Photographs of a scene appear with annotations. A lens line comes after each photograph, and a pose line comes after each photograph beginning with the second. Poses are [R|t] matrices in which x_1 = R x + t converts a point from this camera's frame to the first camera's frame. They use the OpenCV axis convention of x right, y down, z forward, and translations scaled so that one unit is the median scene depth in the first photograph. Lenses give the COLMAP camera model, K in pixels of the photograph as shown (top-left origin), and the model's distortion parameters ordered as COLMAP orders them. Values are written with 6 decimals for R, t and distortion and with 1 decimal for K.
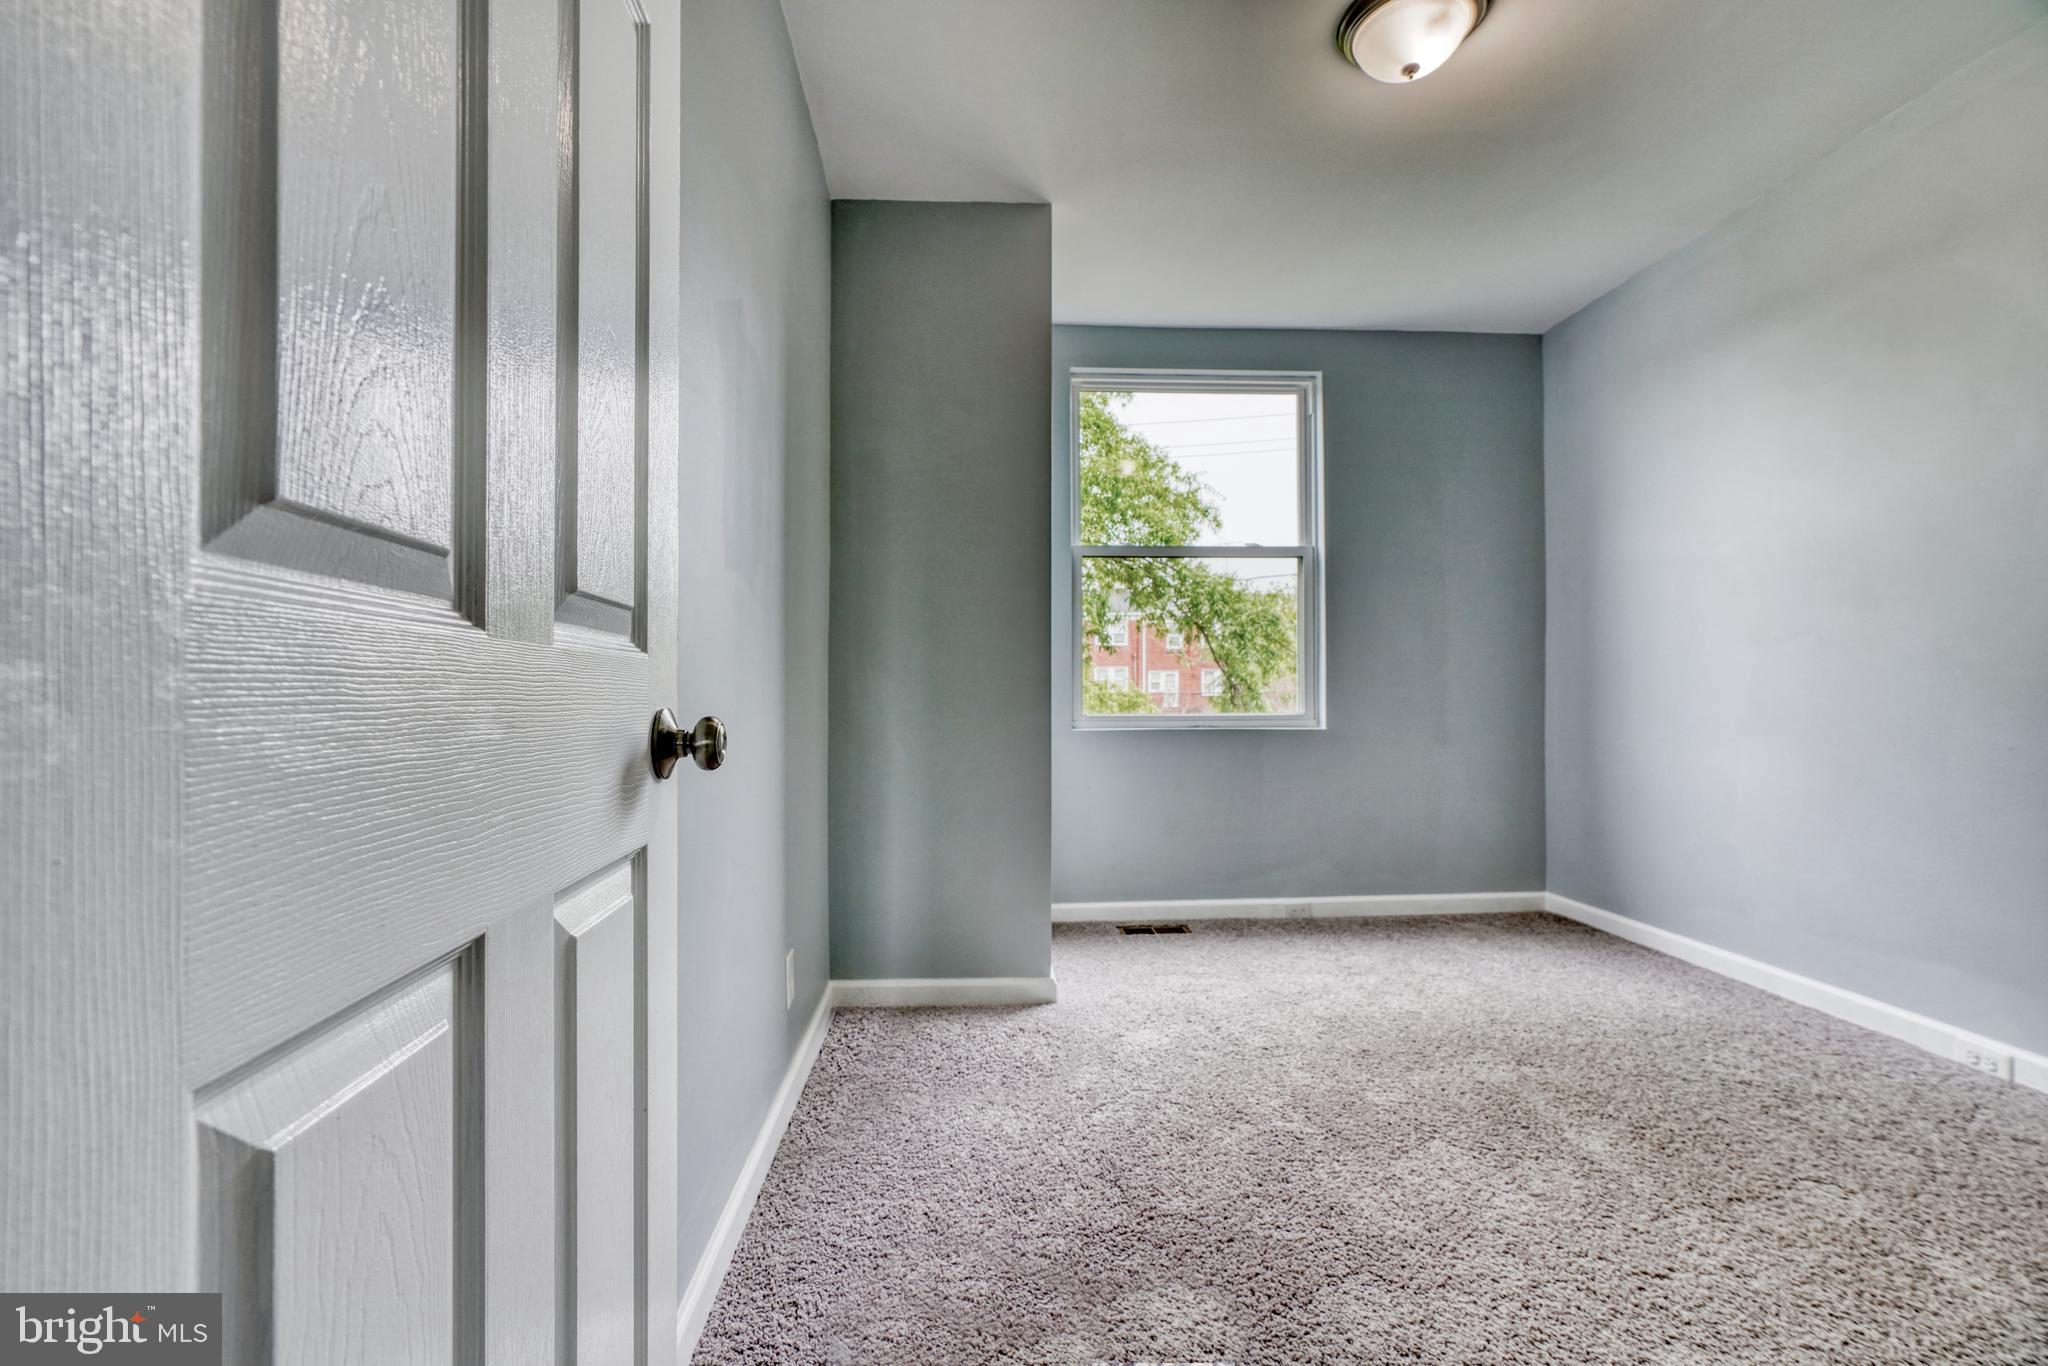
lens RADIAL K [[936.9, 0, 1026.2], [0, 936.9, 707.0], [0, 0, 1]] dist [-0.013093, 0.005778]
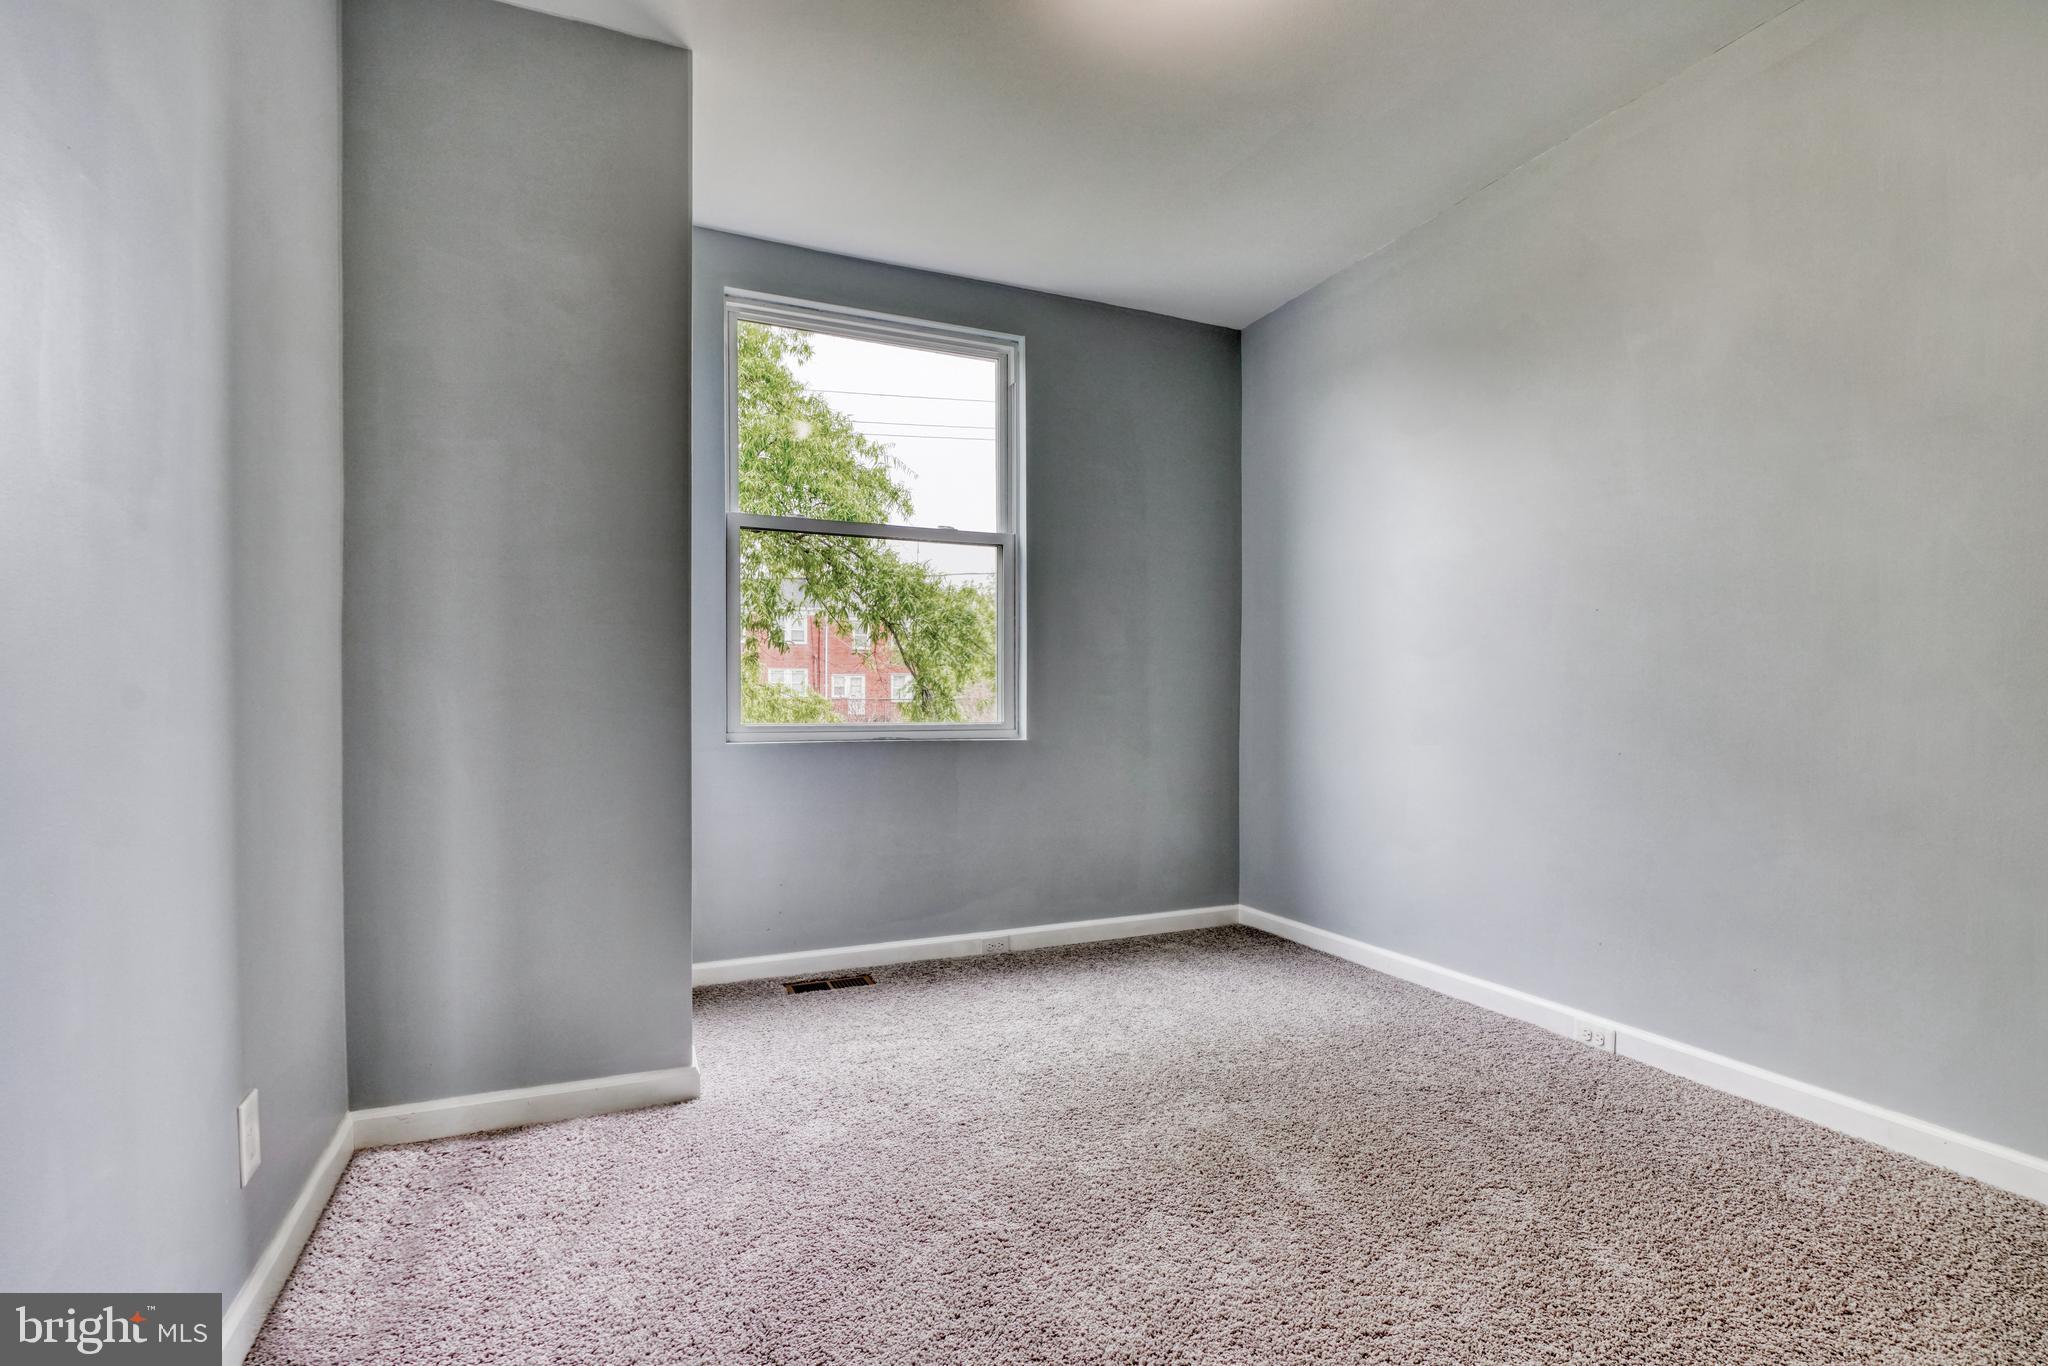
lens RADIAL K [[936.9, 0, 1026.2], [0, 936.9, 707.0], [0, 0, 1]] dist [-0.013093, 0.005778]
pose [[0.947501, 0.003935, 0.319729, 0.038759], [-0.001788, 0.999974, -0.007007, -0.001881], [-0.319748, 0.006067, 0.947483, 0.175070]]
